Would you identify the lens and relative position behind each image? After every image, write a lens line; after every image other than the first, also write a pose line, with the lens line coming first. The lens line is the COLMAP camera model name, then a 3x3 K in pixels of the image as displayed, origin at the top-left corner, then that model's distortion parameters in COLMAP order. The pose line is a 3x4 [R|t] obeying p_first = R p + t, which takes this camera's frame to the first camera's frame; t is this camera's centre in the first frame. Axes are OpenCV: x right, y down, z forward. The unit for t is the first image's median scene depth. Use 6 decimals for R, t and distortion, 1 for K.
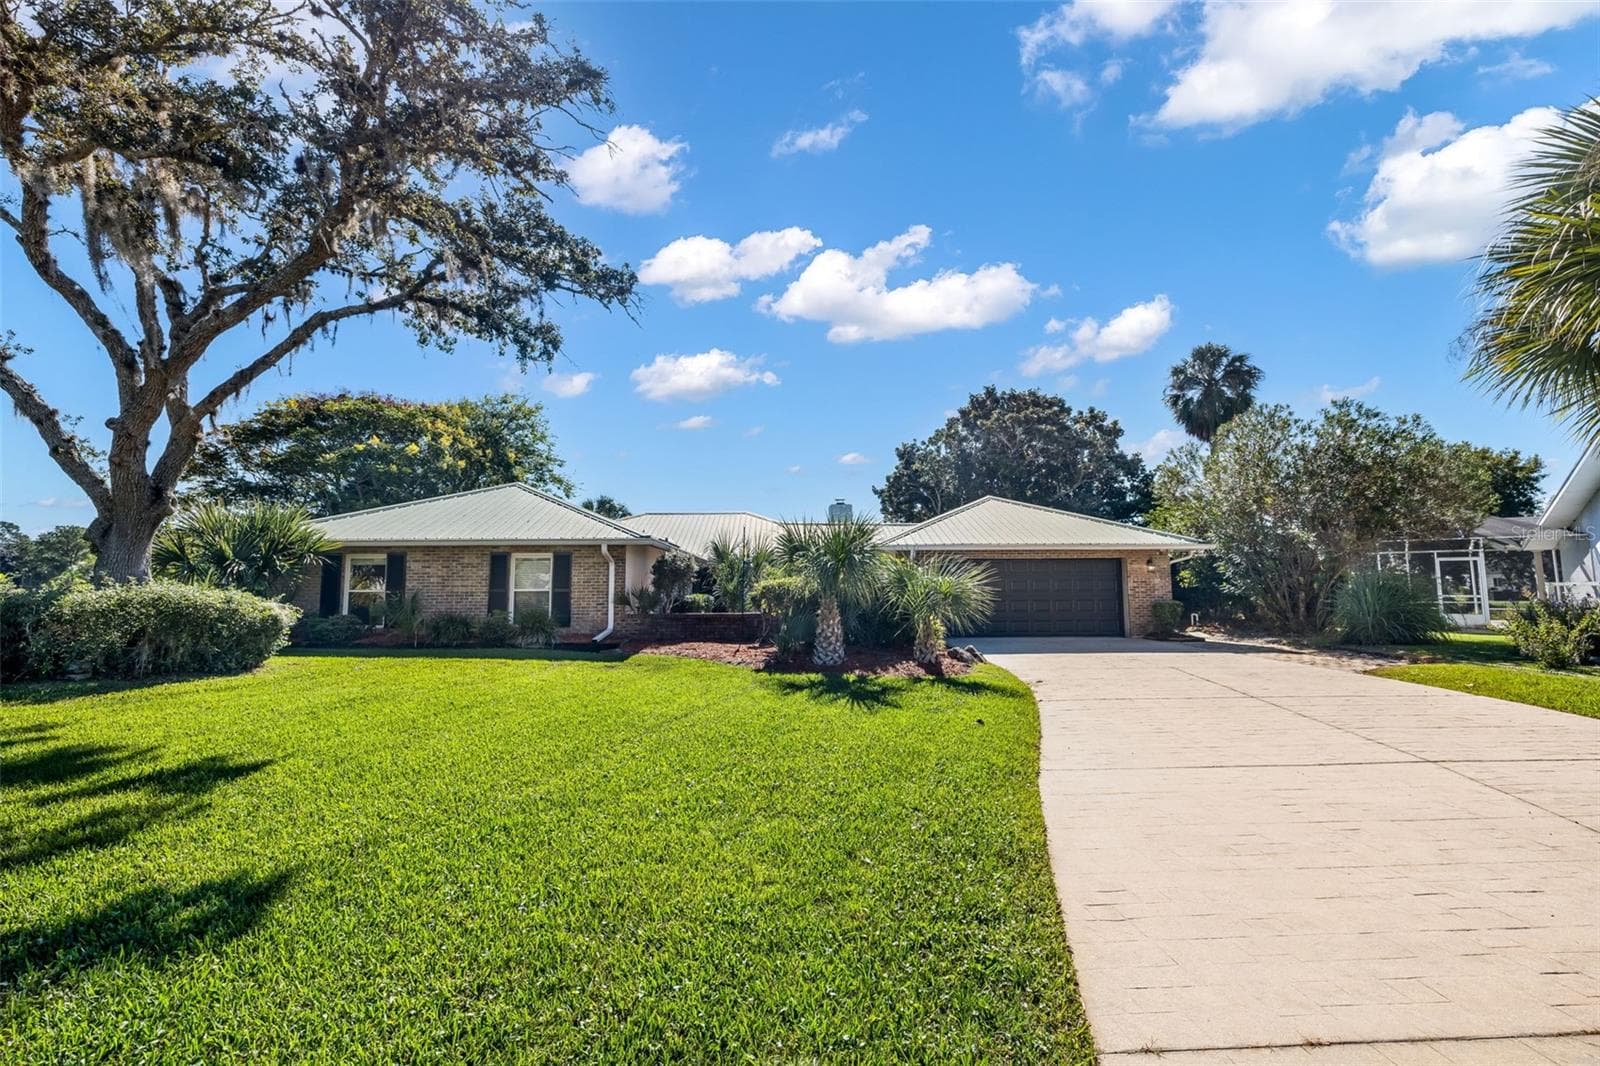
lens RADIAL K [[668.7, 0, 799.3], [0, 668.7, 529.9], [0, 0, 1]] dist [0.001722, 0.000961]
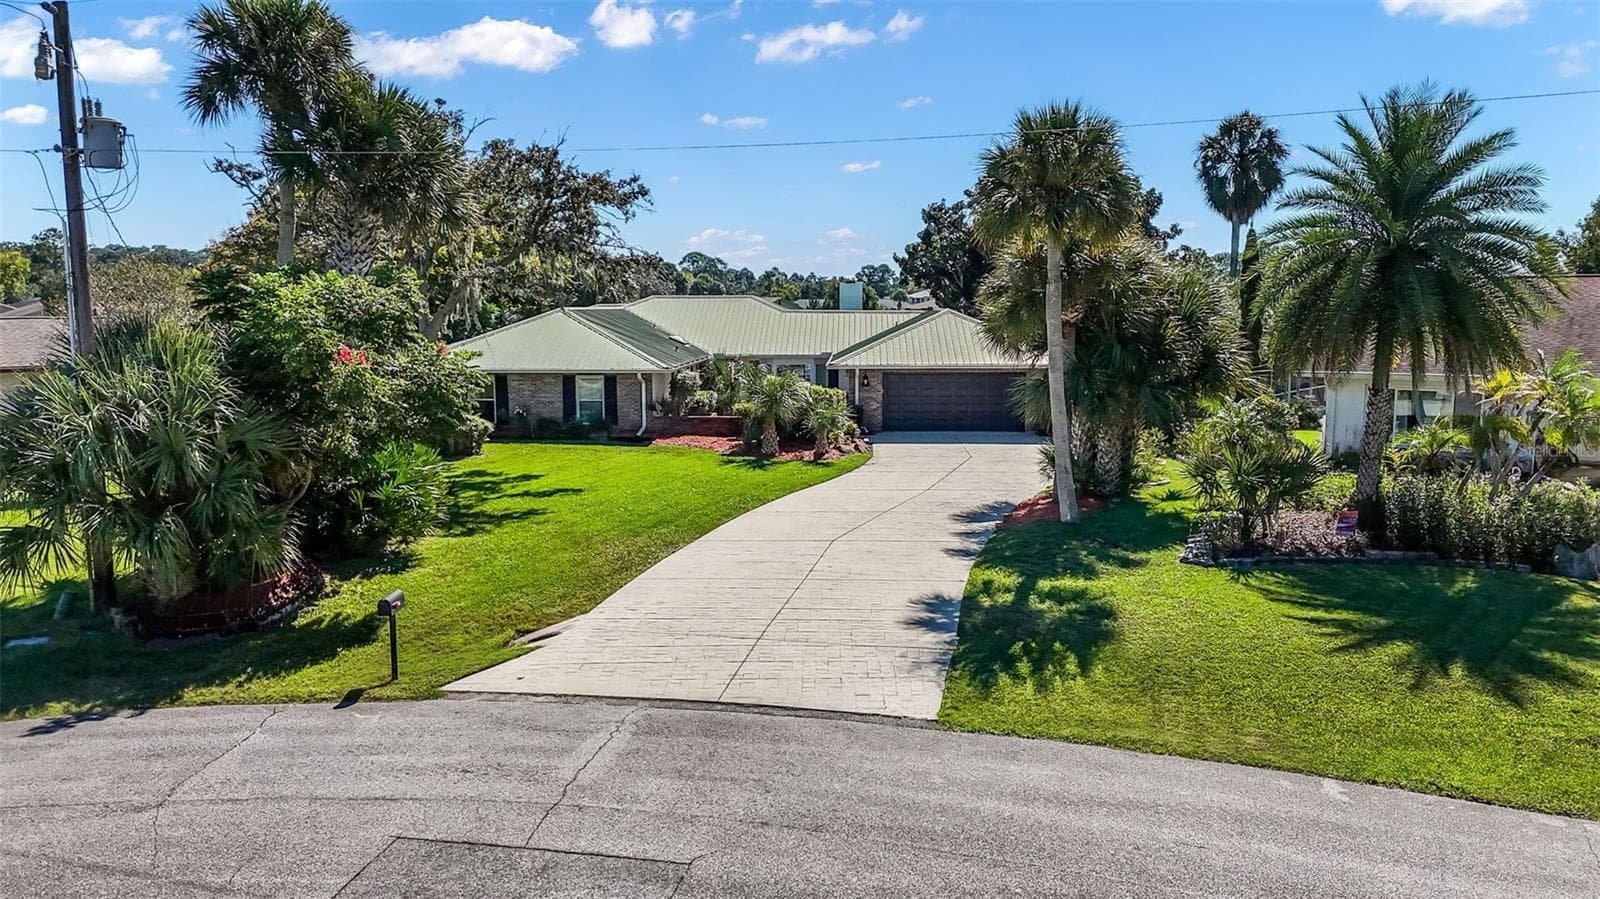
lens RADIAL K [[1179.3, 0, 798.8], [0, 1179.3, 457.4], [0, 0, 1]] dist [0.064432, -0.053940]
pose [[0.996587, 0.012400, -0.081617, 0.280124], [0.005849, 0.975566, 0.219629, -0.361835], [0.082346, -0.219356, 0.972164, -1.553498]]
